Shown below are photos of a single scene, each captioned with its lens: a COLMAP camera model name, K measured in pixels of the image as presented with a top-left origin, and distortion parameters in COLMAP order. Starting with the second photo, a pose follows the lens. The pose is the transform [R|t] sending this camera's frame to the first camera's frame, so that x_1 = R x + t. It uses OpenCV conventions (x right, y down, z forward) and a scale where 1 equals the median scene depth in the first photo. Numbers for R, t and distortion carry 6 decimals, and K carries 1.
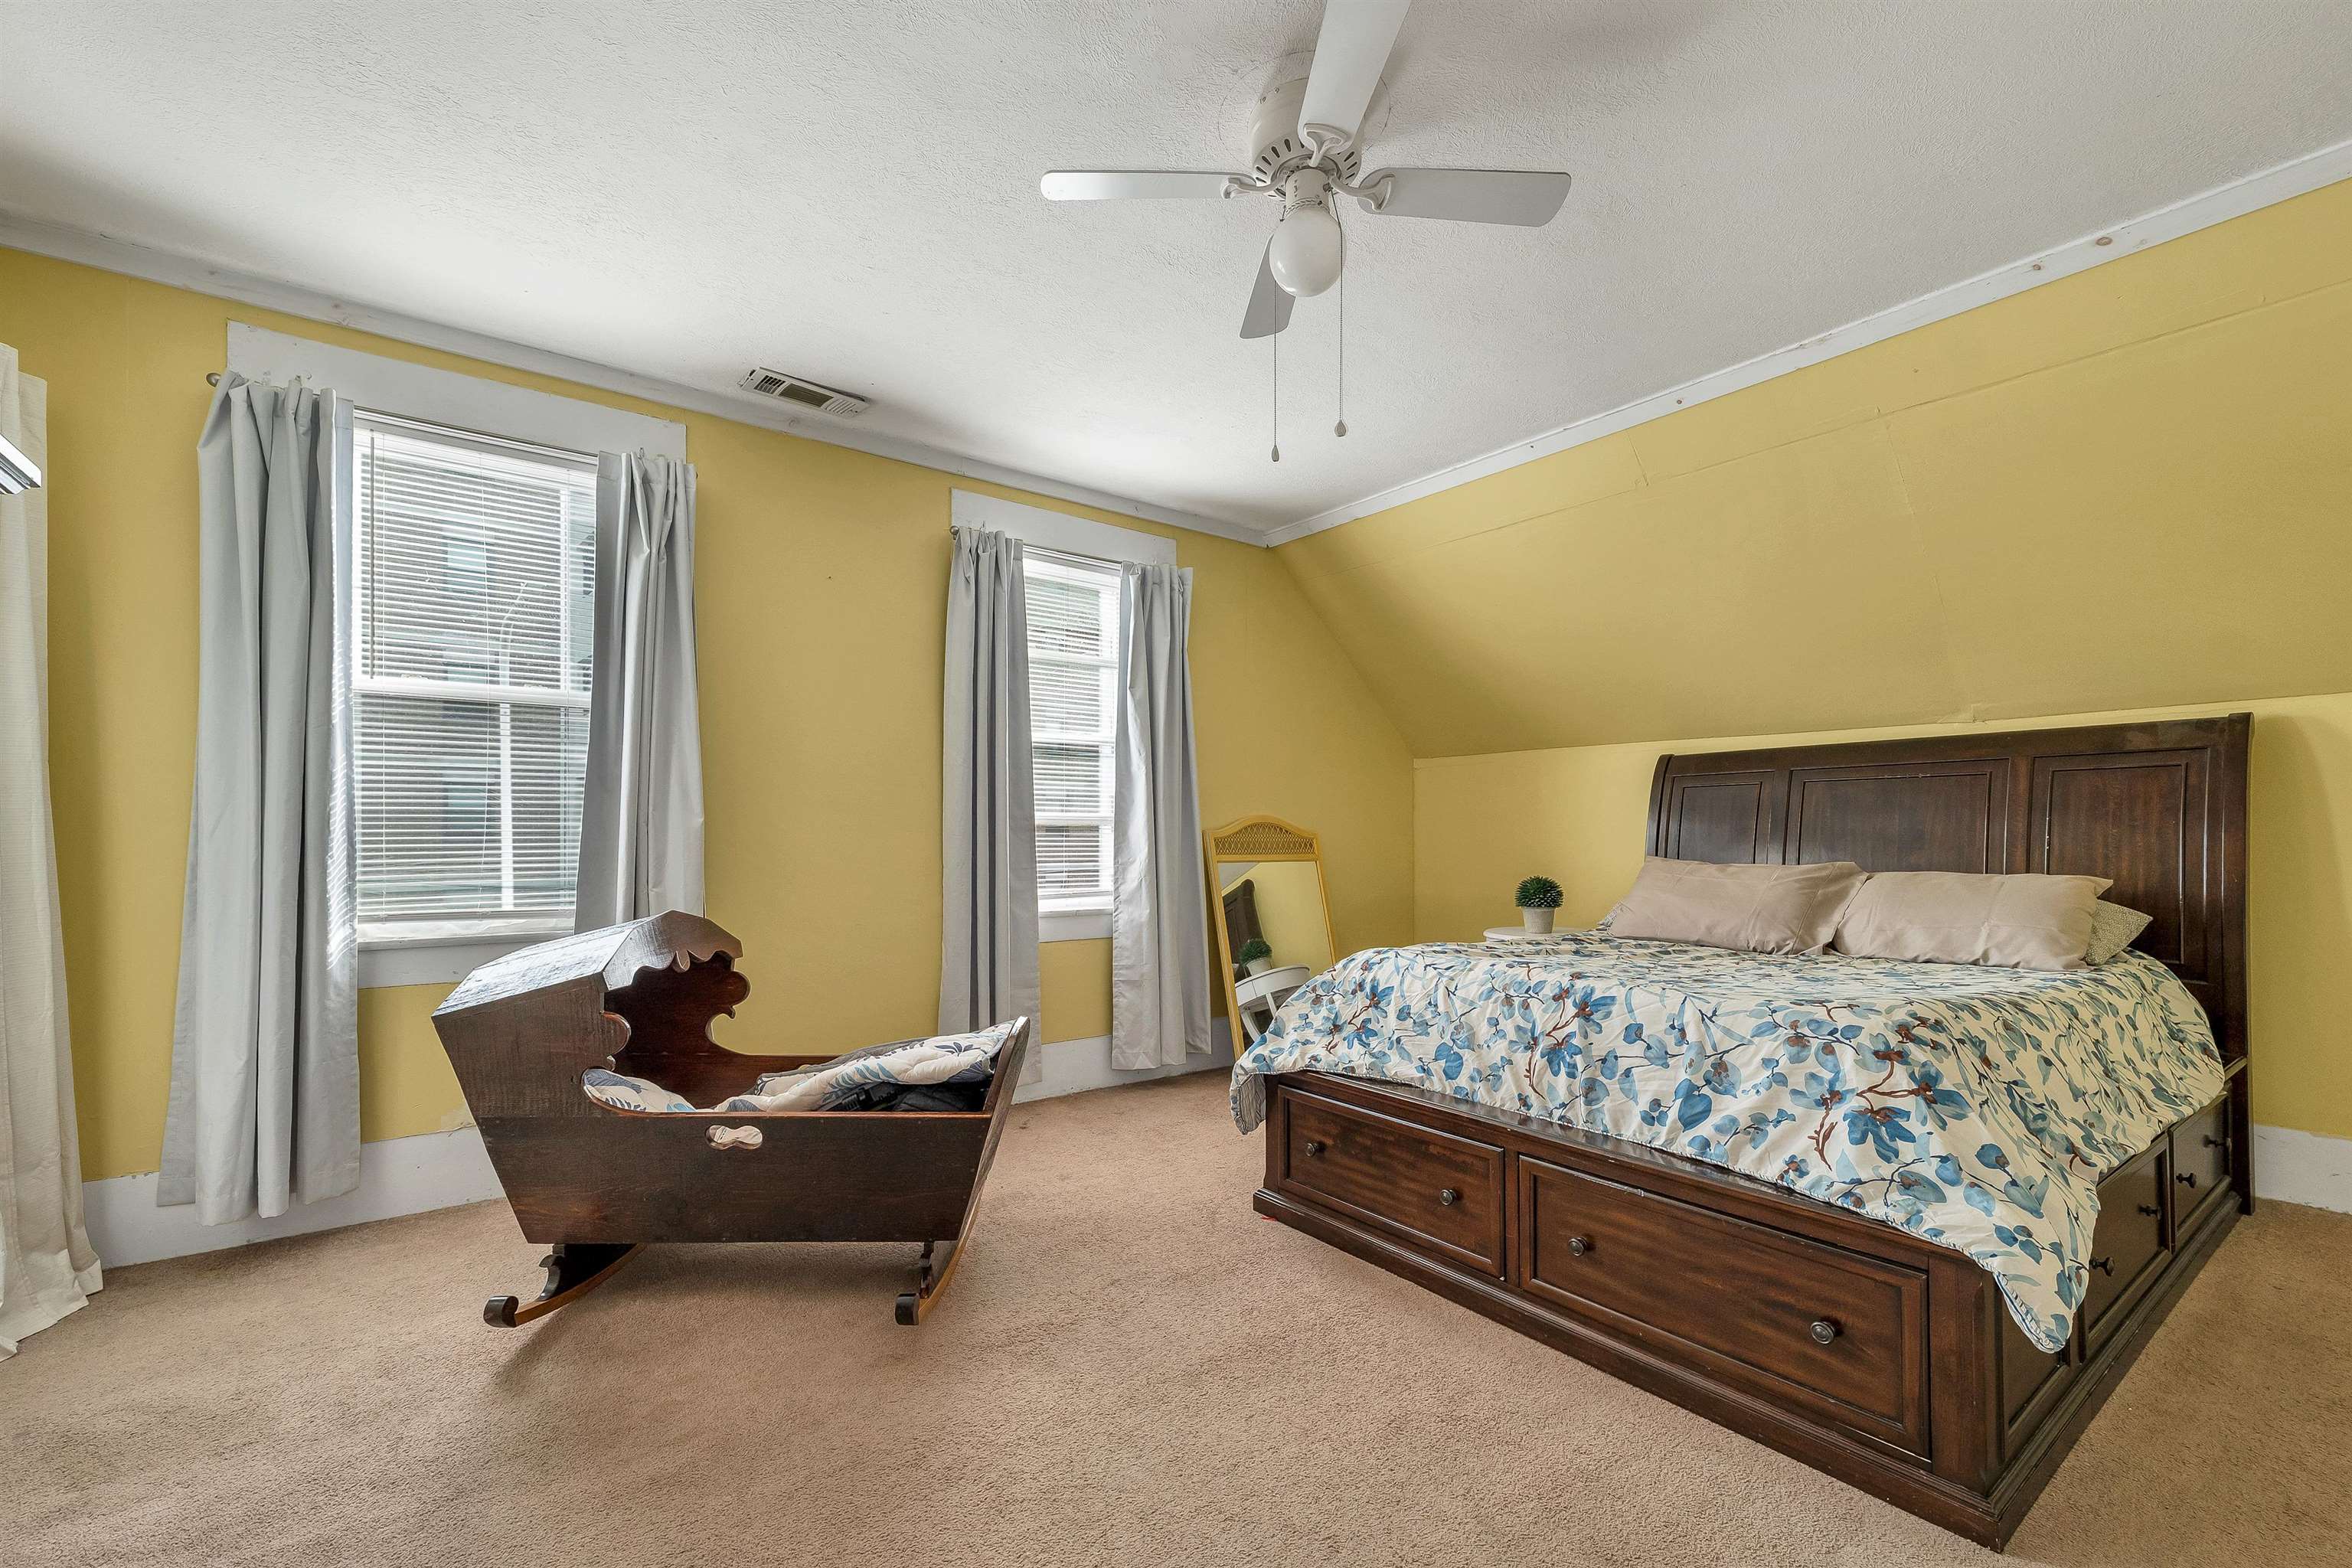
lens RADIAL K [[1005.5, 0, 1169.7], [0, 1005.5, 838.7], [0, 0, 1]] dist [0.000212, 0.000002]
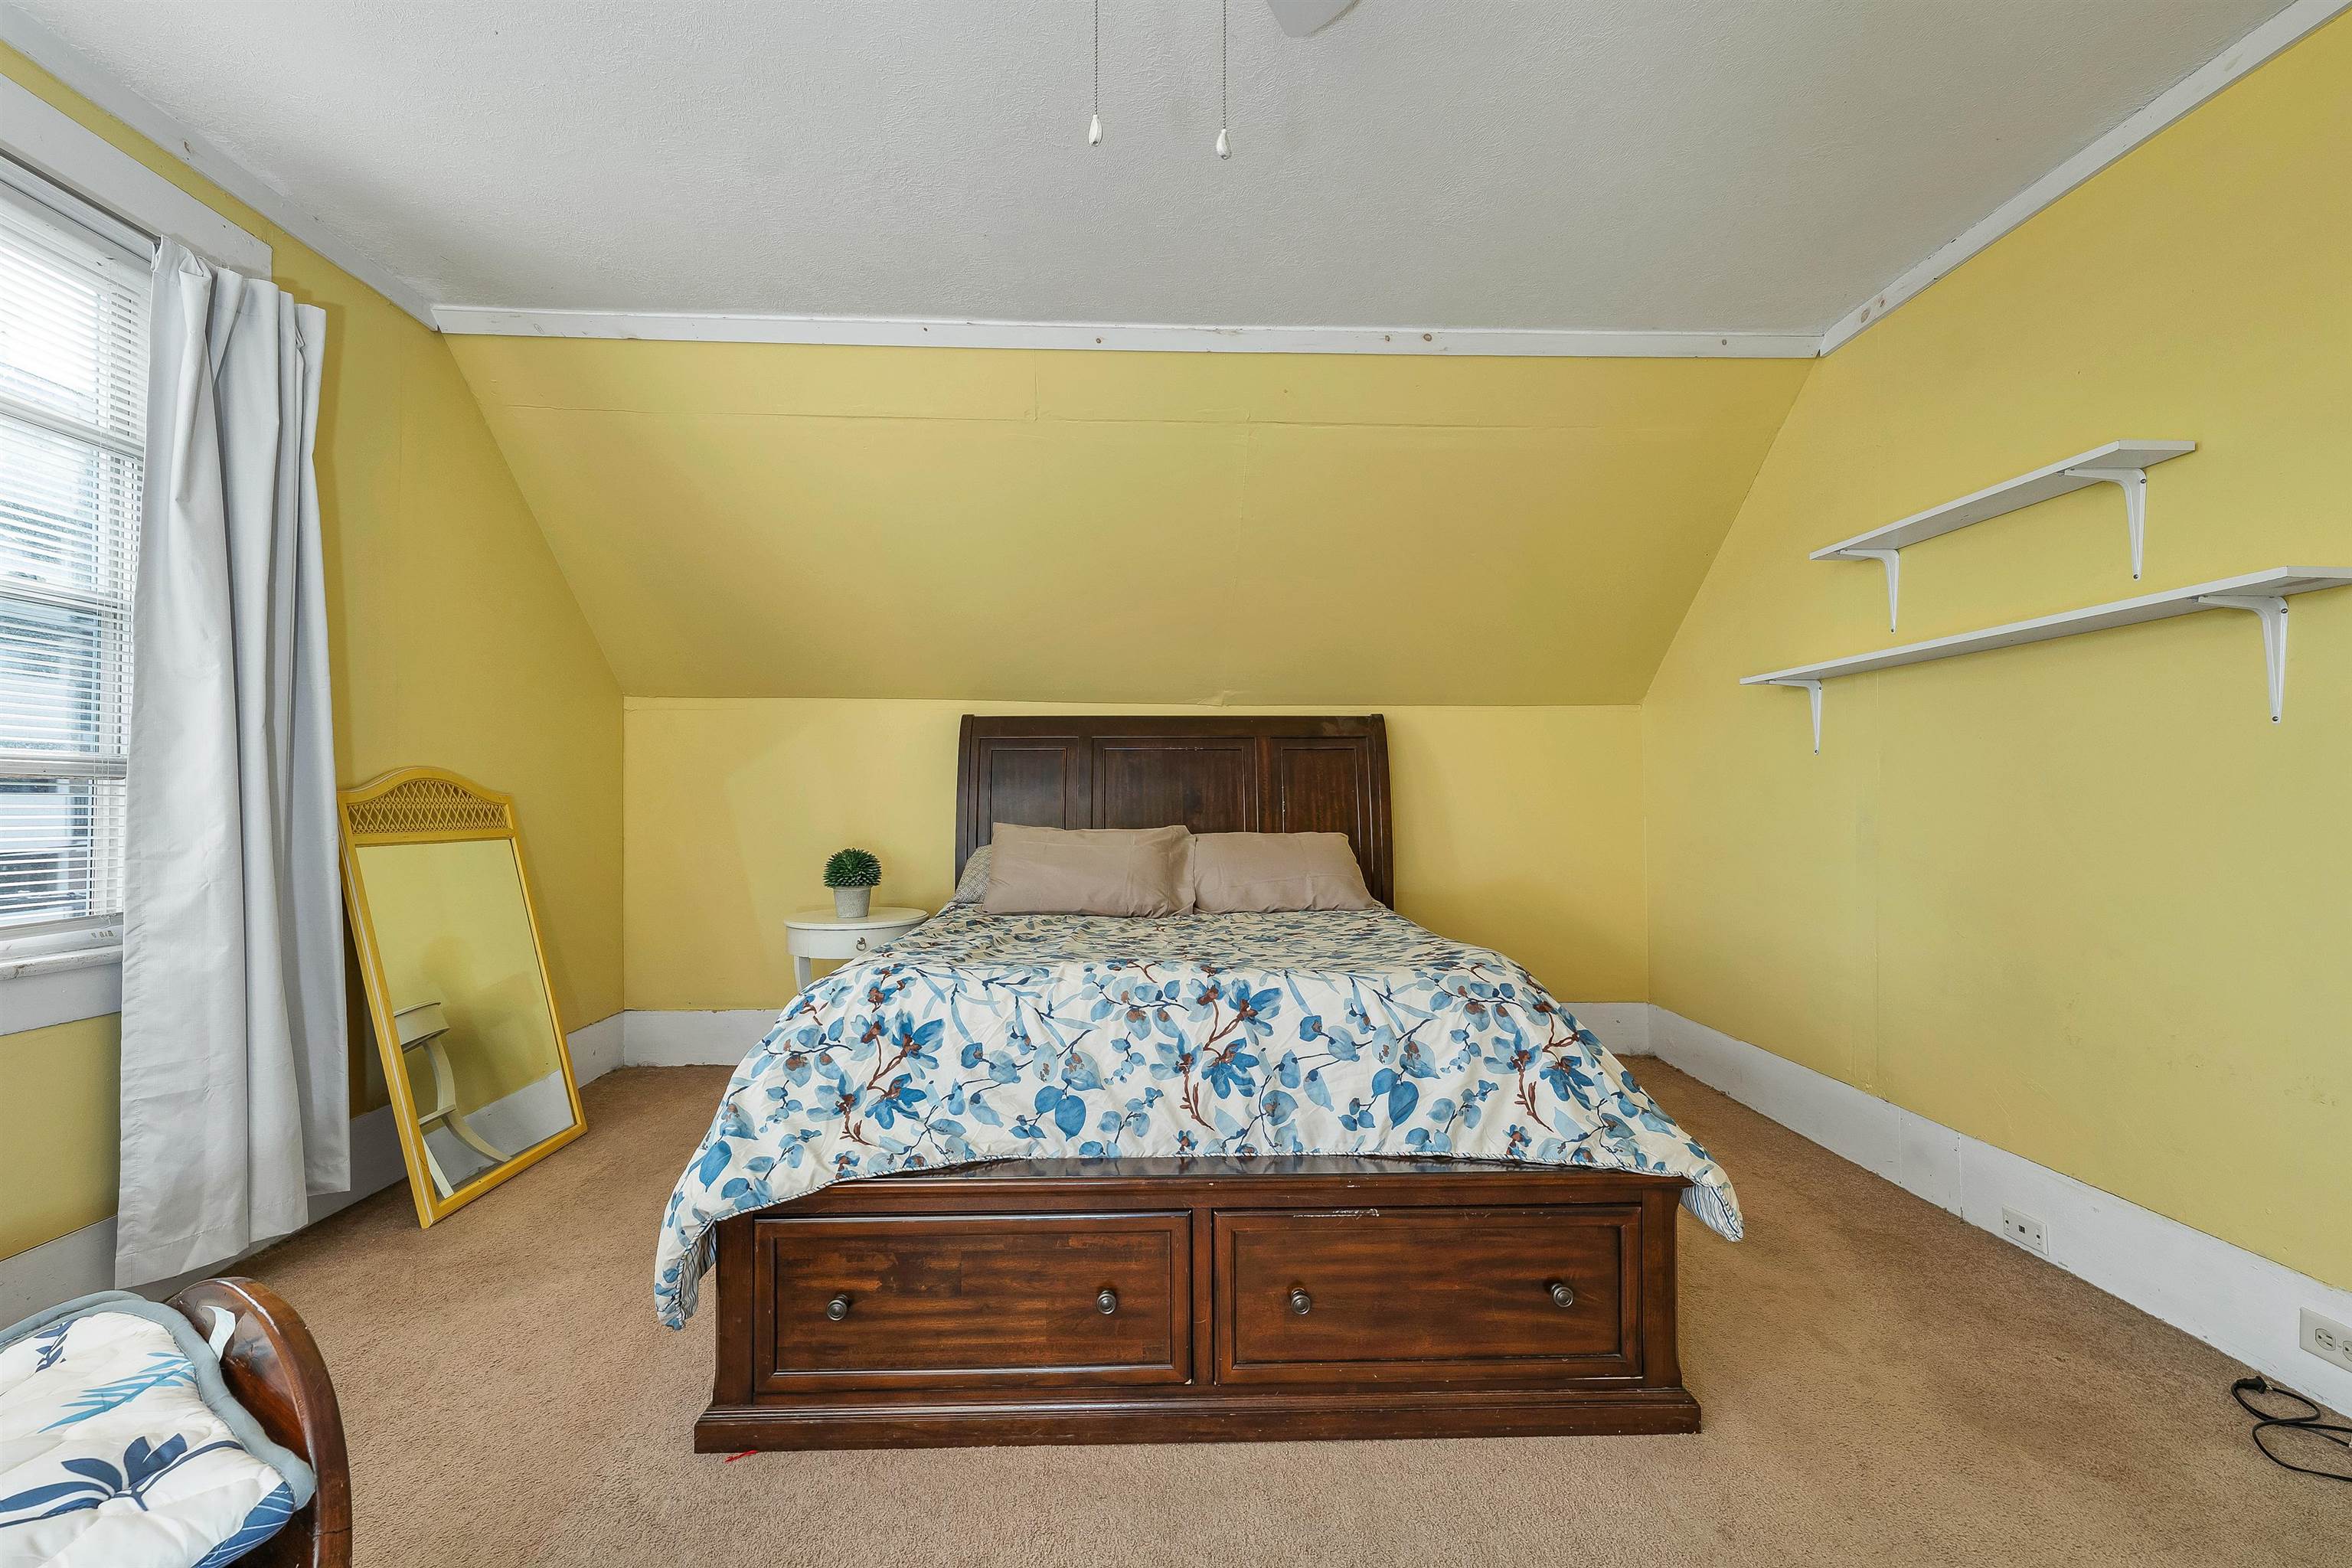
lens RADIAL K [[982.2, 0, 1179.8], [0, 982.2, 809.1], [0, 0, 1]] dist [0.004210, -0.000185]
pose [[0.562437, -0.004874, 0.826826, -0.290317], [0.001261, 0.999987, 0.005037, 0.000511], [-0.826839, -0.001790, 0.562436, 0.596549]]
